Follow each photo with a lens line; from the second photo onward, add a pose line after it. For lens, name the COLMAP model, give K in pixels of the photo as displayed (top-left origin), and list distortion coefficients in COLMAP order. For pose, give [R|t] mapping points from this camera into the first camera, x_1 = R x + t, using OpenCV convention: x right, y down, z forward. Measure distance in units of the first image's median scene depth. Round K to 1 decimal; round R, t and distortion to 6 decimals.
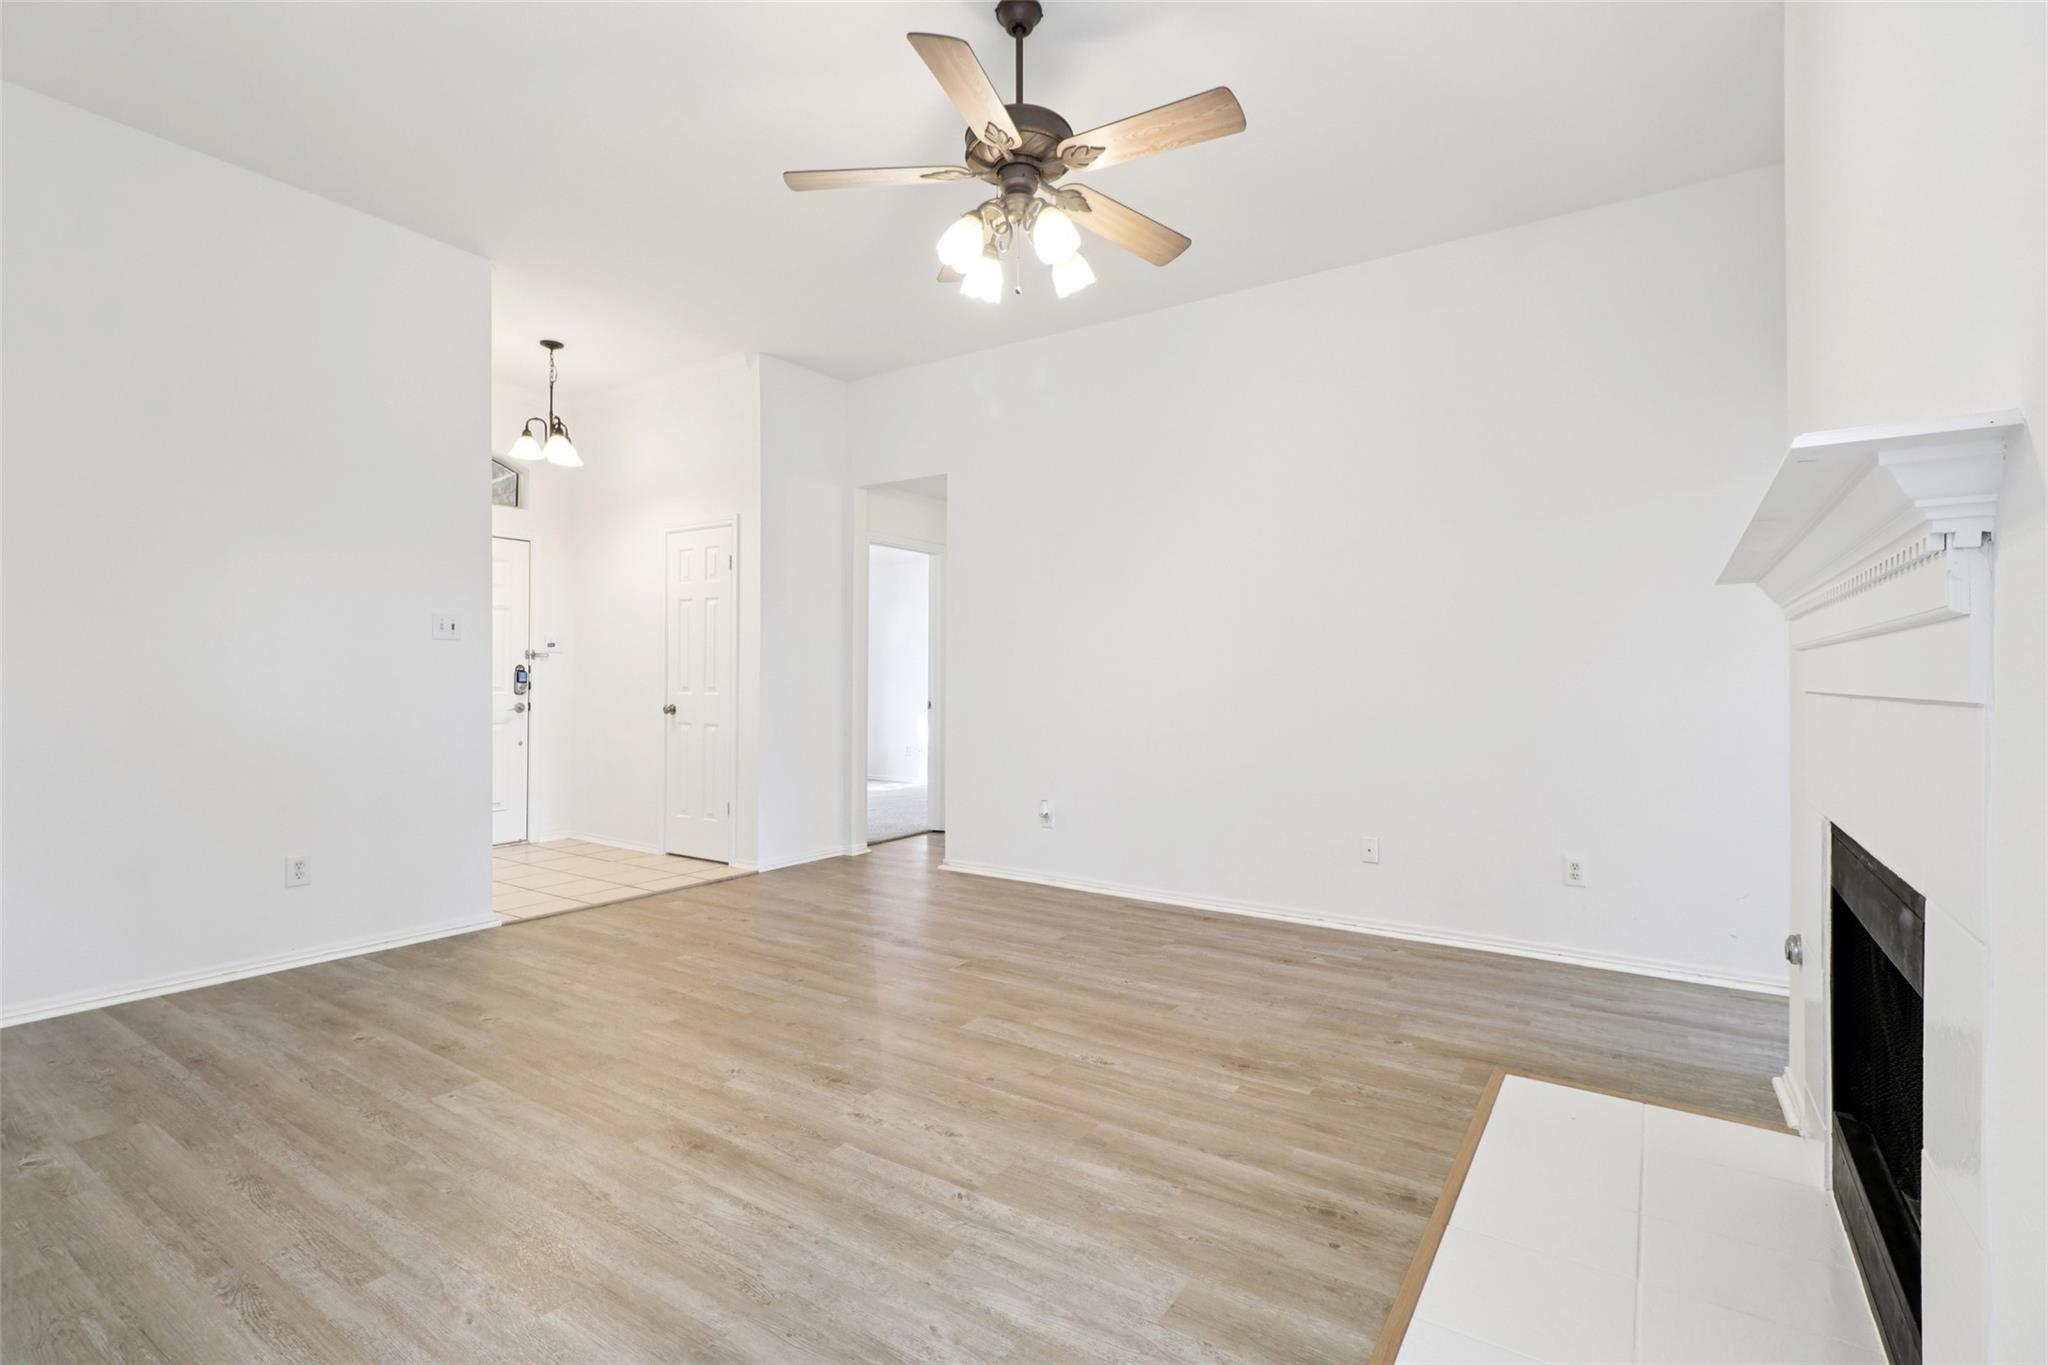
lens RADIAL K [[948.5, 0, 1016.2], [0, 948.5, 674.3], [0, 0, 1]] dist [0.006192, -0.002322]
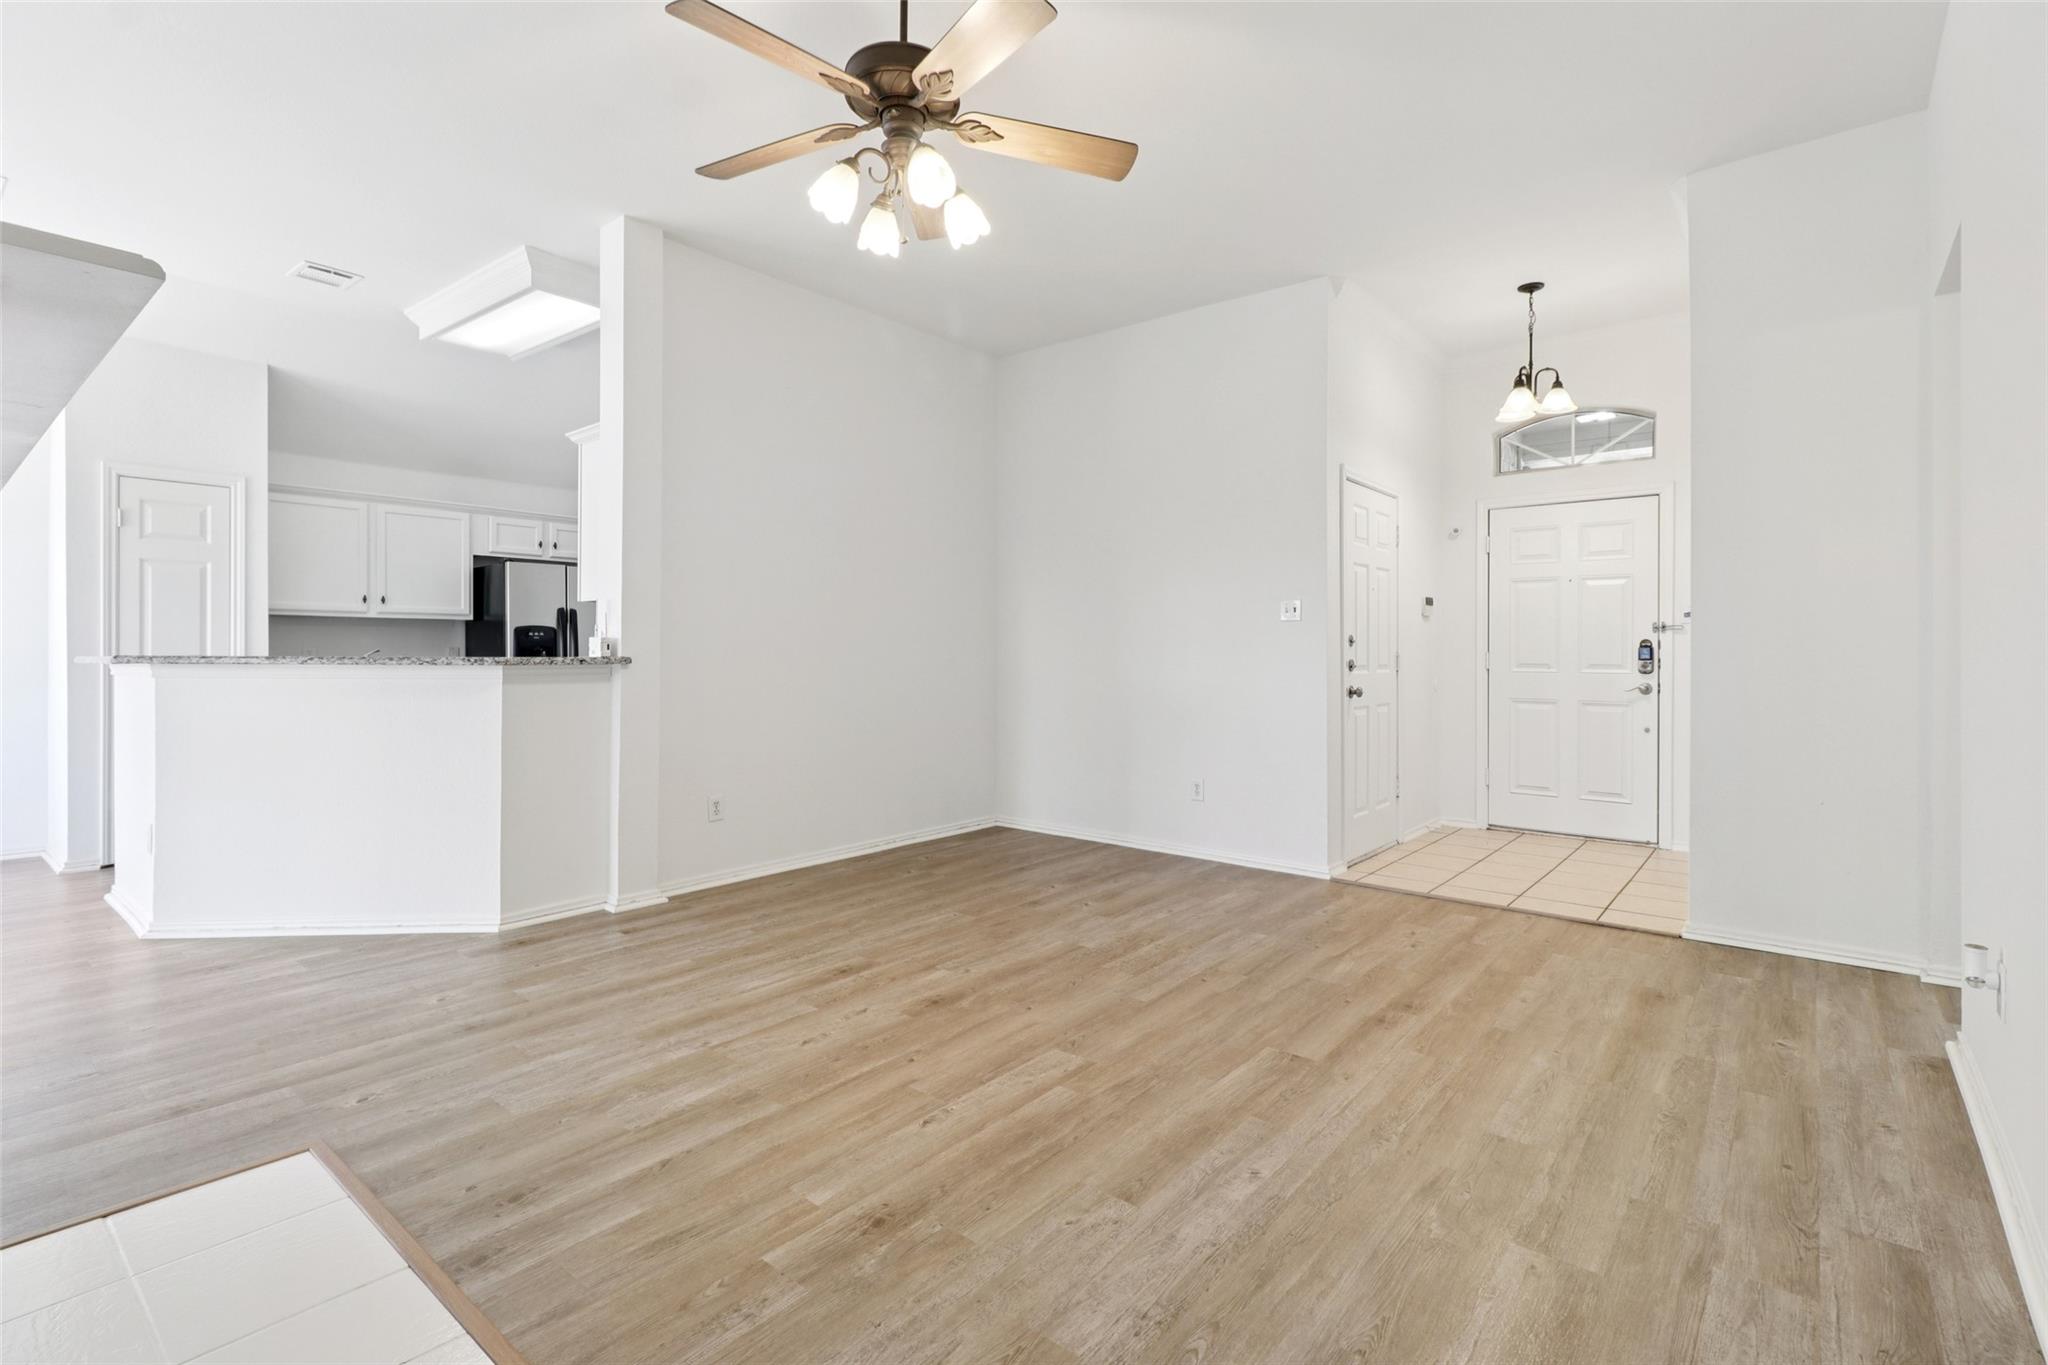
lens RADIAL K [[948.5, 0, 1021.1], [0, 948.5, 650.7], [0, 0, 1]] dist [0.006192, -0.002322]
pose [[-0.098380, -0.006107, -0.995130, 0.801202], [0.001920, 0.999978, -0.006327, 0.009087], [0.995147, -0.002533, -0.098366, 1.034032]]
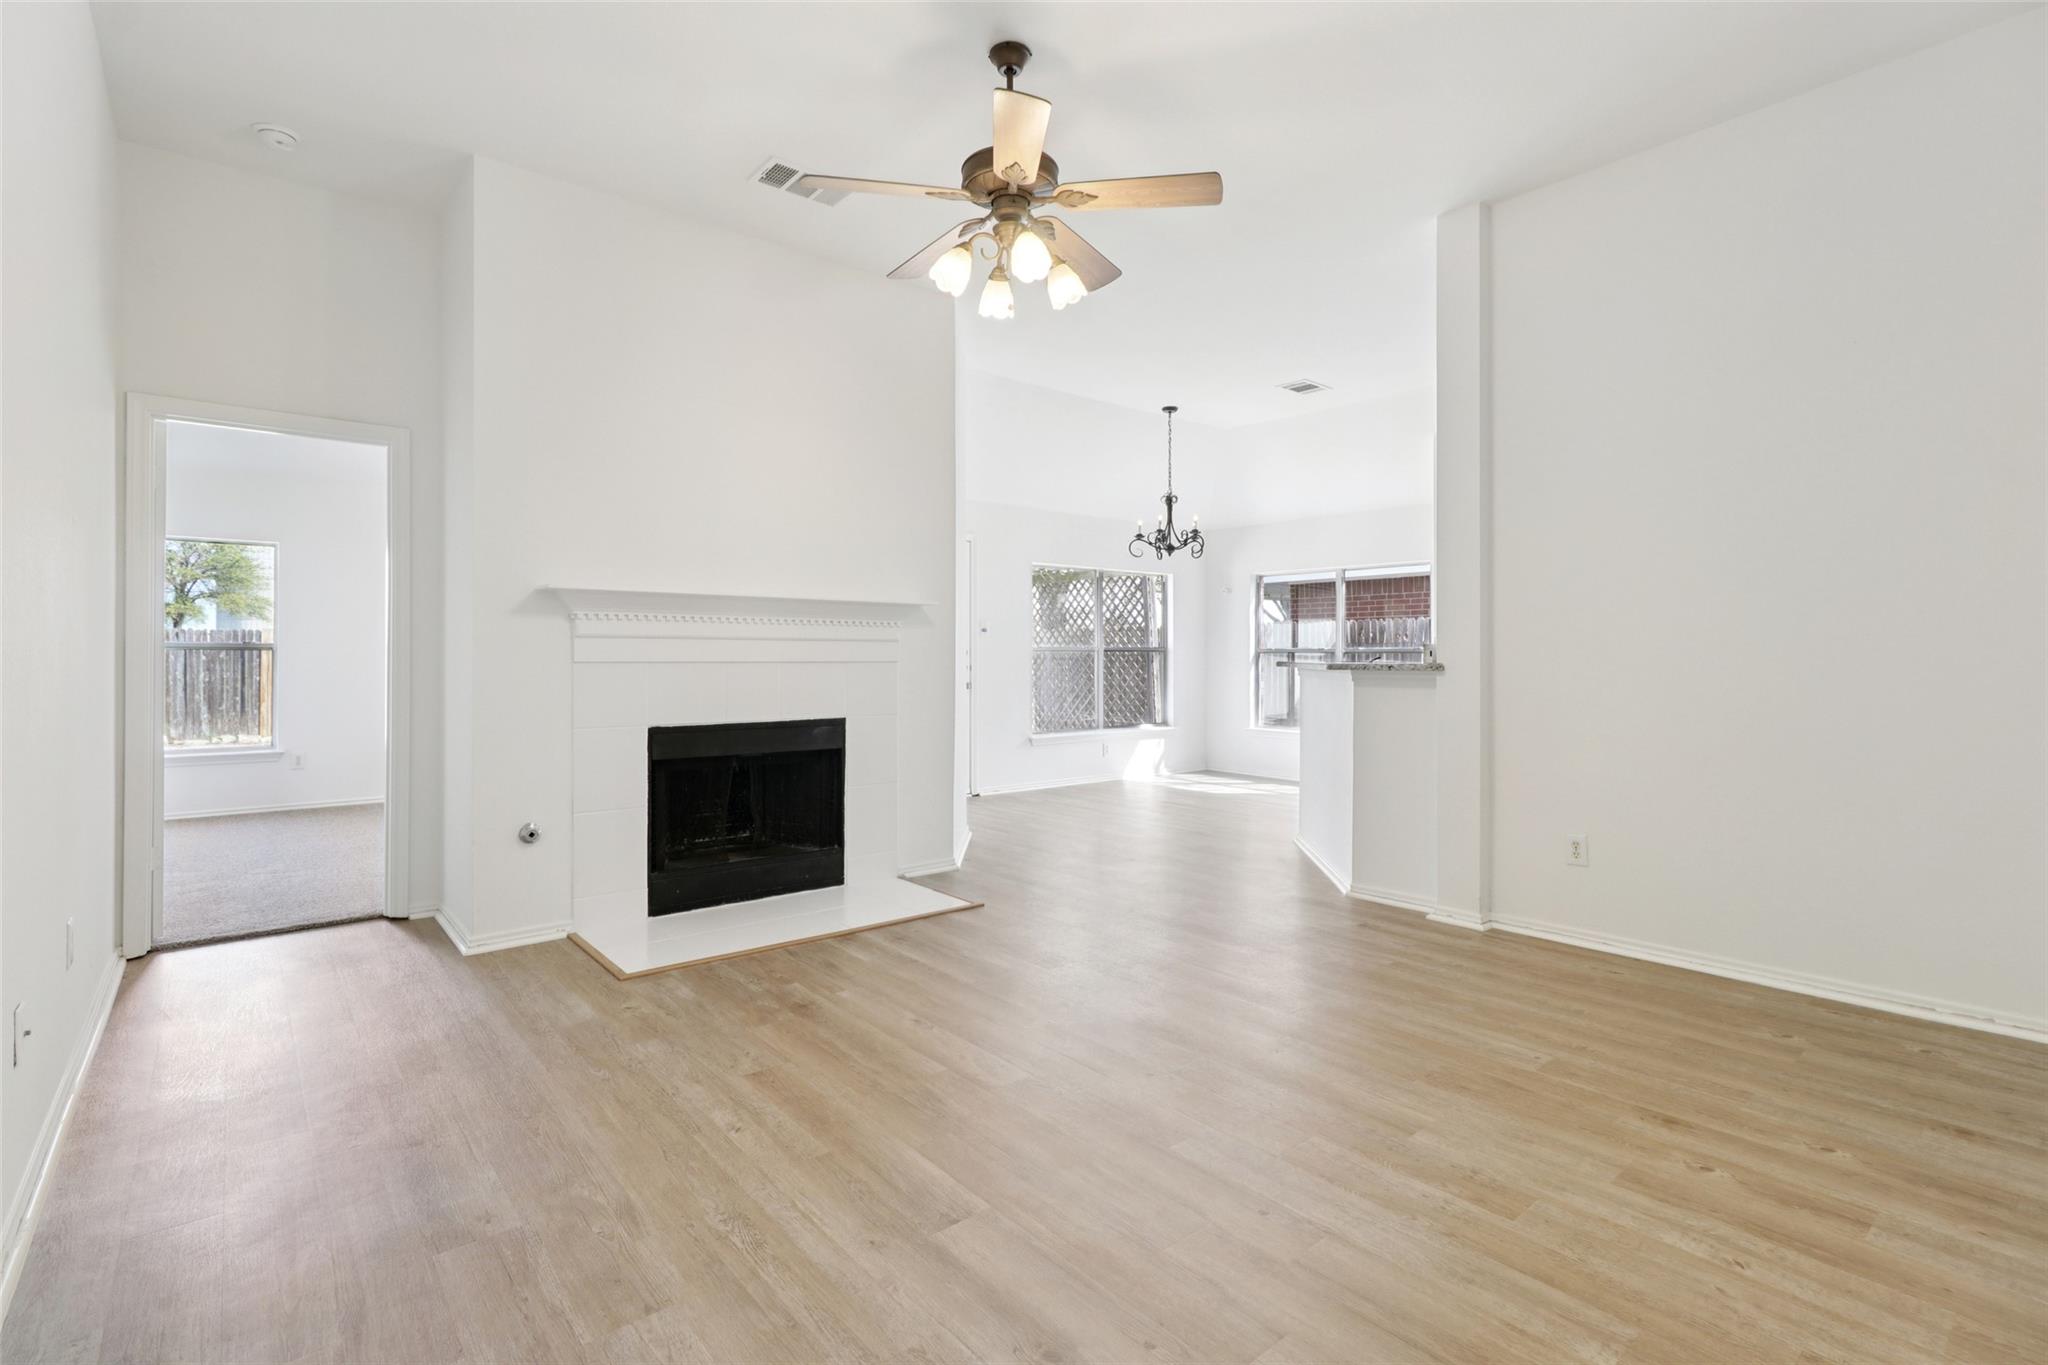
lens RADIAL K [[948.5, 0, 1025.5], [0, 948.5, 662.0], [0, 0, 1]] dist [0.006192, -0.002322]
pose [[-0.961480, -0.005980, 0.274808, -0.274925], [-0.006019, 0.999982, 0.000700, 0.008733], [-0.274807, -0.000981, -0.961499, 1.762899]]
